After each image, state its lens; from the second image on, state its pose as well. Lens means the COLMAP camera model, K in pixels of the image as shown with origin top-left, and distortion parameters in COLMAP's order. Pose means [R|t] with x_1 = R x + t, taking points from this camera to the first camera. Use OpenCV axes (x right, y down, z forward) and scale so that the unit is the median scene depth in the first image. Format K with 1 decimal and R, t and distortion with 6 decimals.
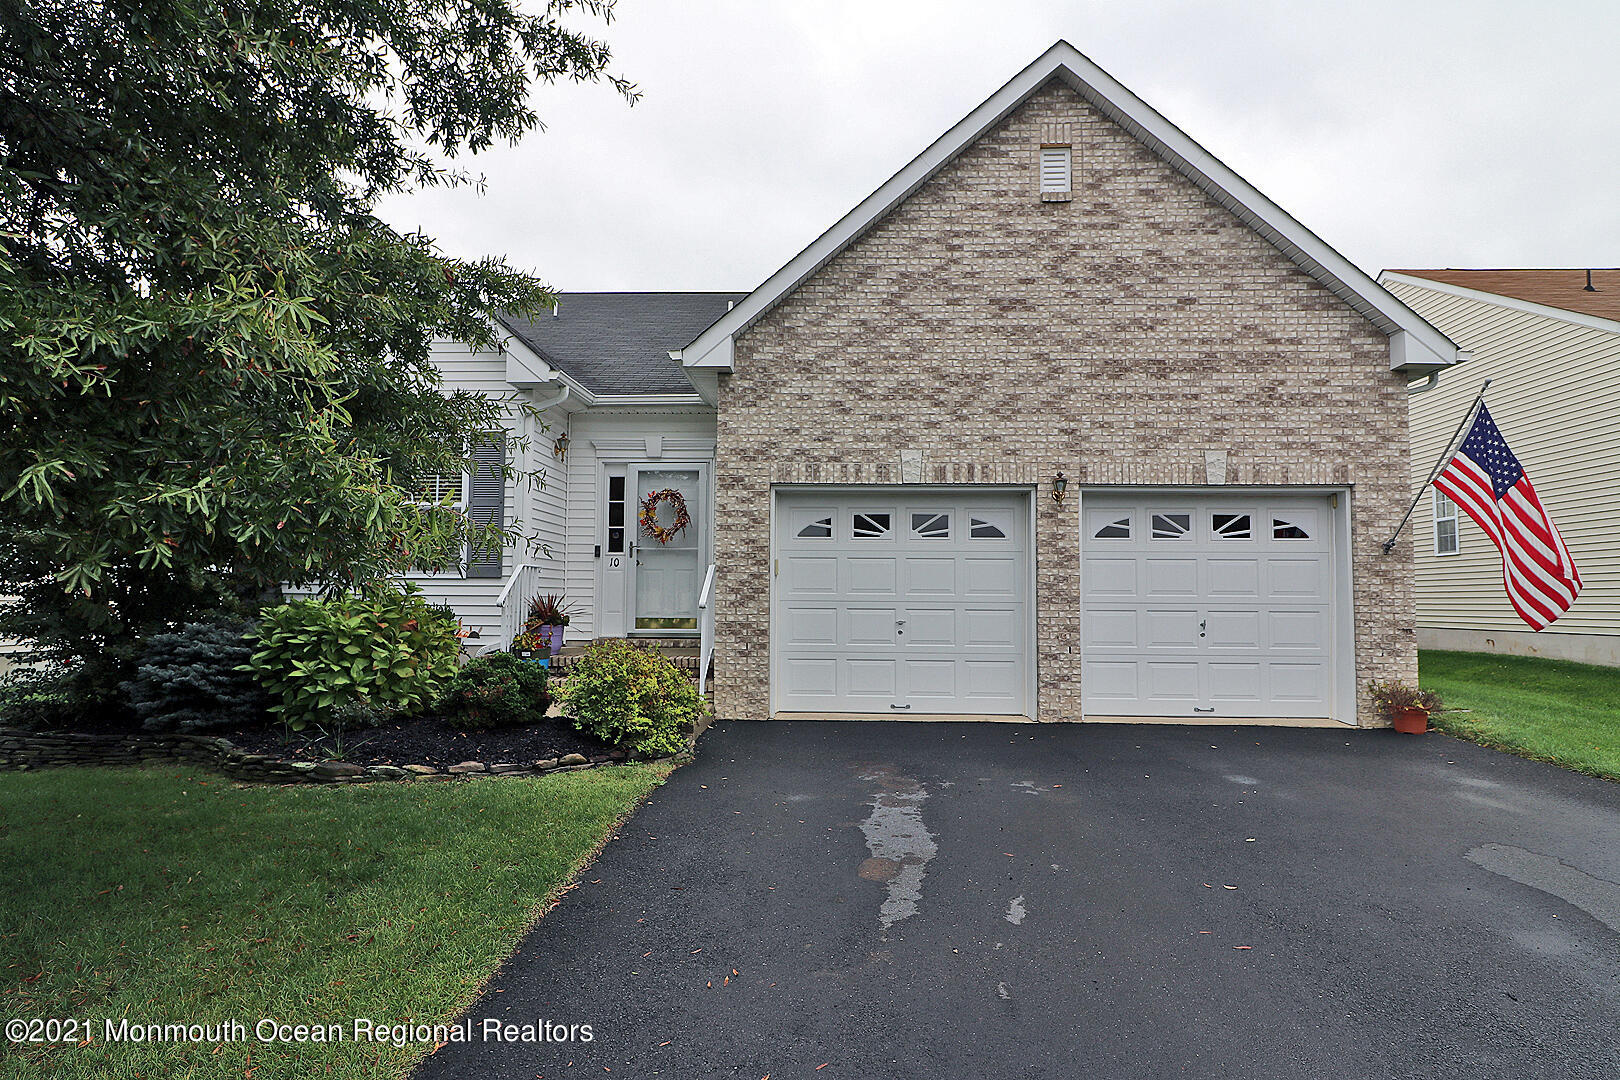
lens RADIAL K [[929.4, 0, 810.0], [0, 929.4, 540.0], [0, 0, 1]] dist [-0.001653, -0.000855]
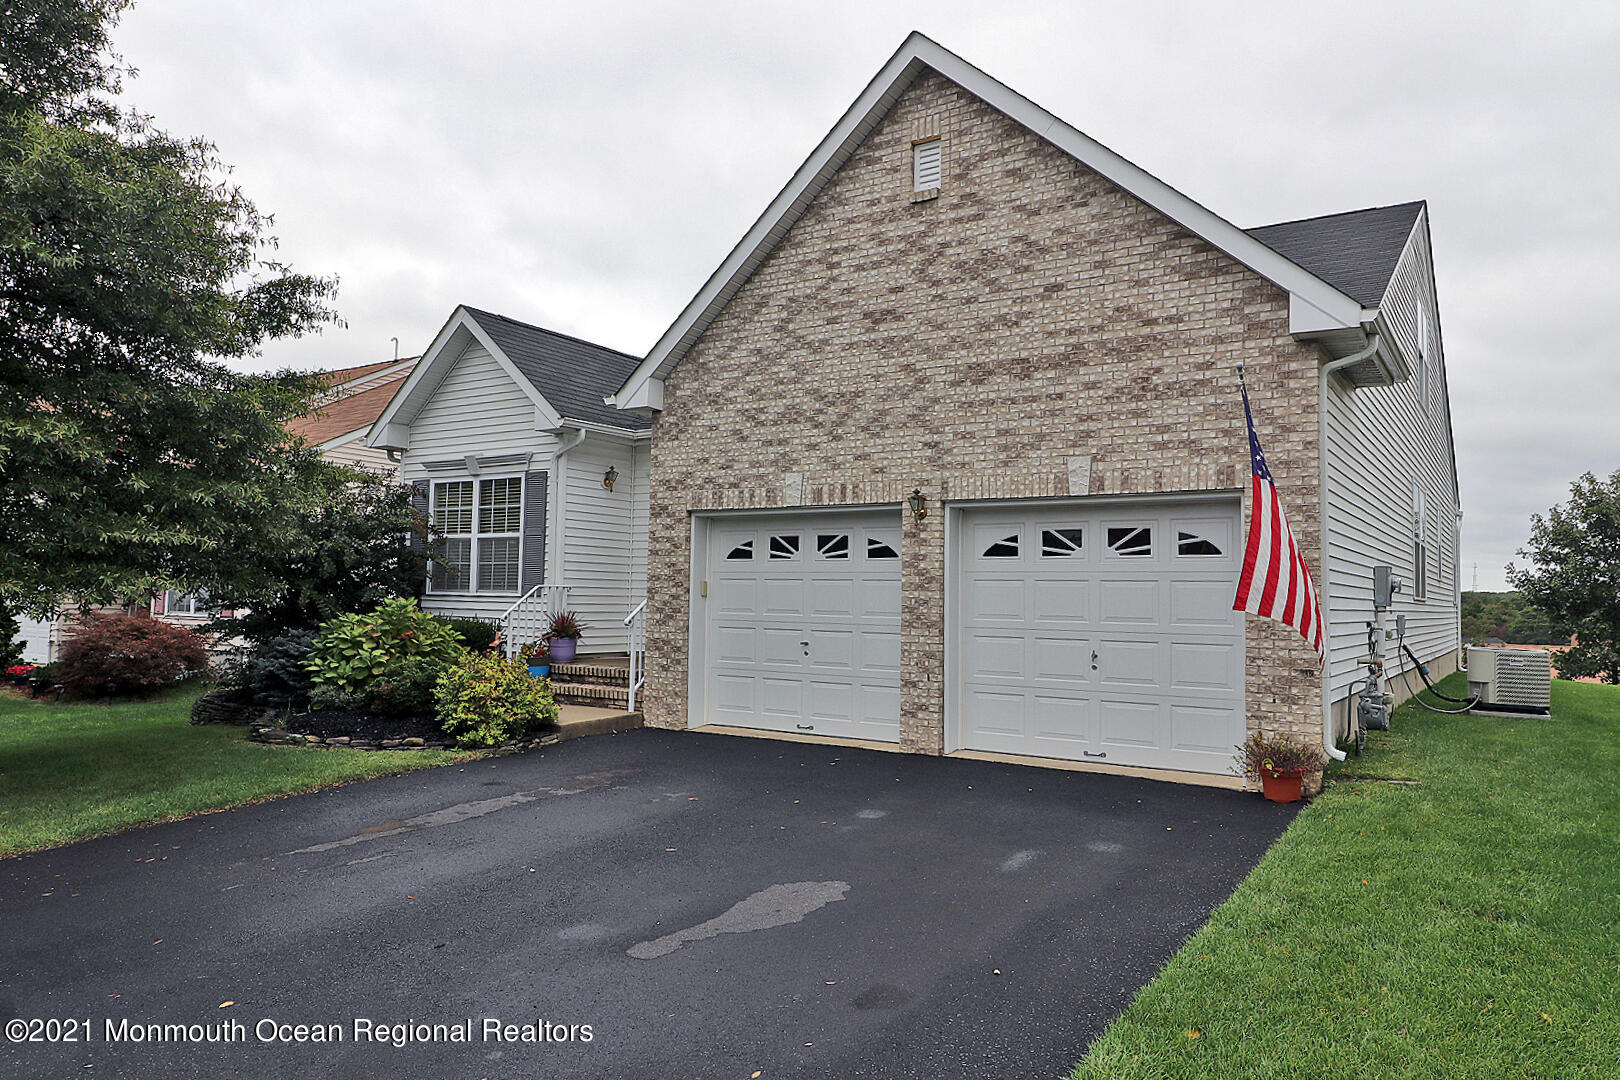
lens RADIAL K [[1099.3, 0, 809.3], [0, 1099.3, 534.0], [0, 0, 1]] dist [0.001206, 0.000193]
pose [[0.853829, -0.023621, -0.520018, 0.741379], [0.023143, 0.999705, -0.007411, -0.021321], [0.520040, -0.005707, 0.854123, -0.013205]]
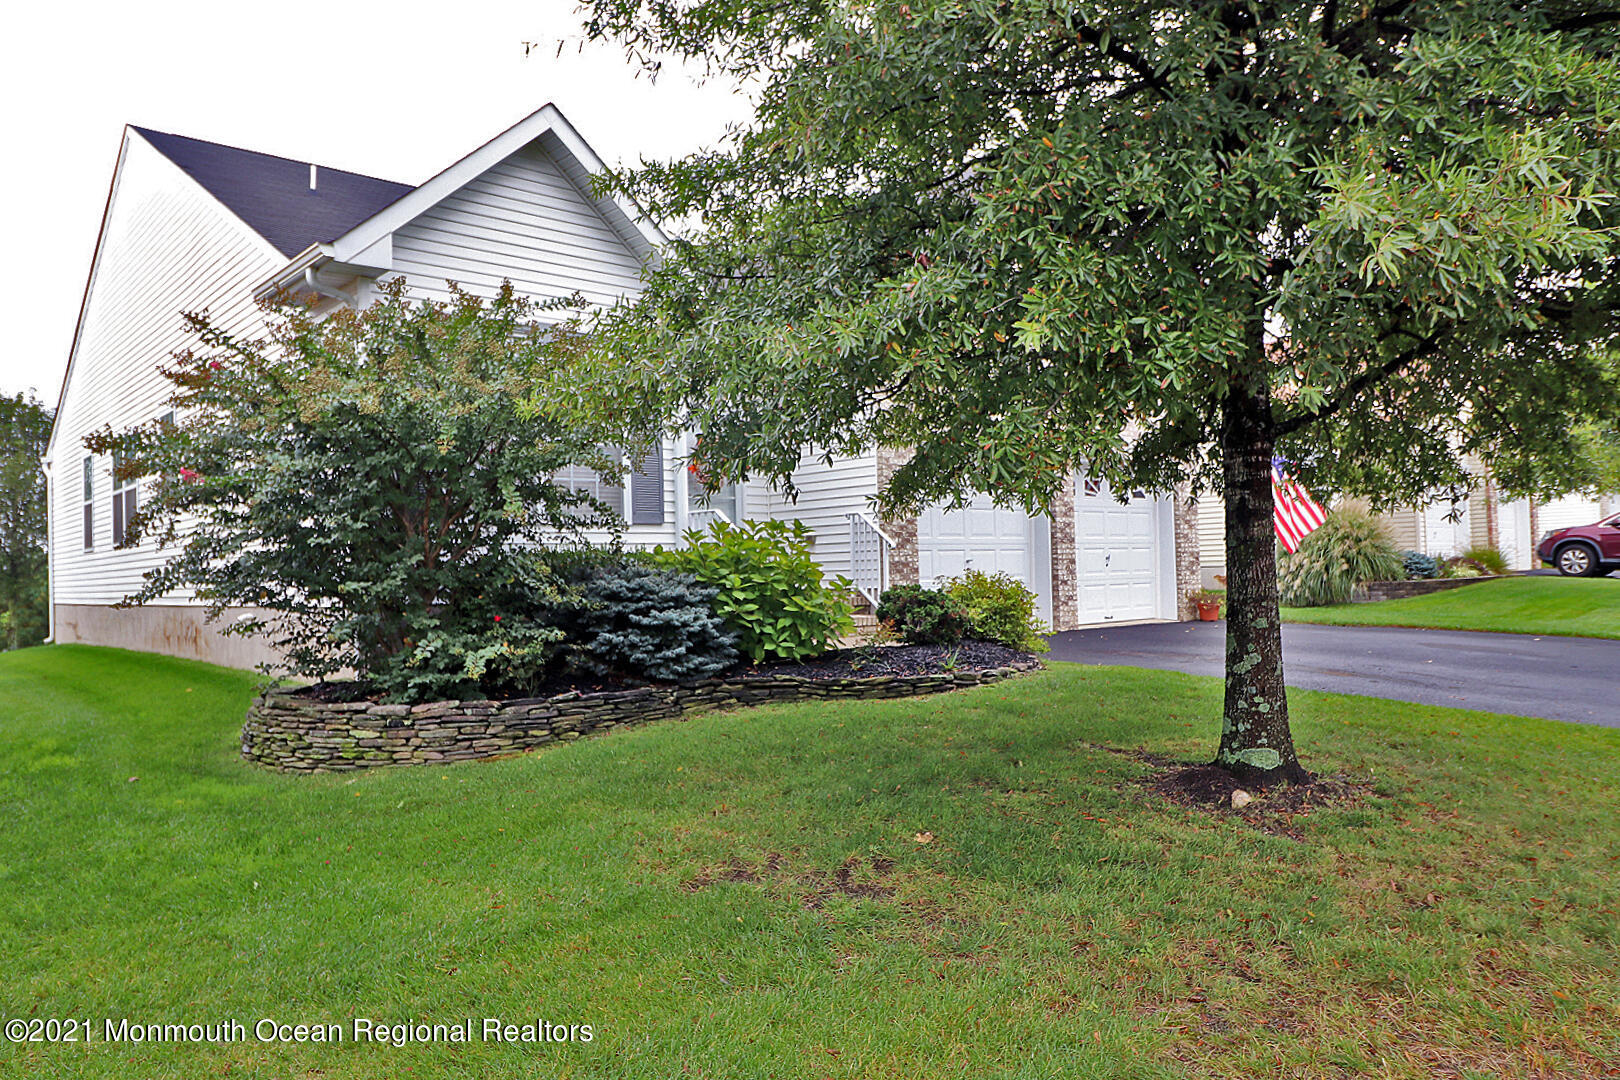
lens RADIAL K [[1121.6, 0, 810.0], [0, 1121.6, 540.0], [0, 0, 1]] dist [0.000656, 0.000031]
pose [[0.726866, -0.006940, 0.686744, -1.097735], [-0.015779, 0.999516, 0.026802, 0.025980], [-0.686598, -0.030318, 0.726405, 0.075010]]
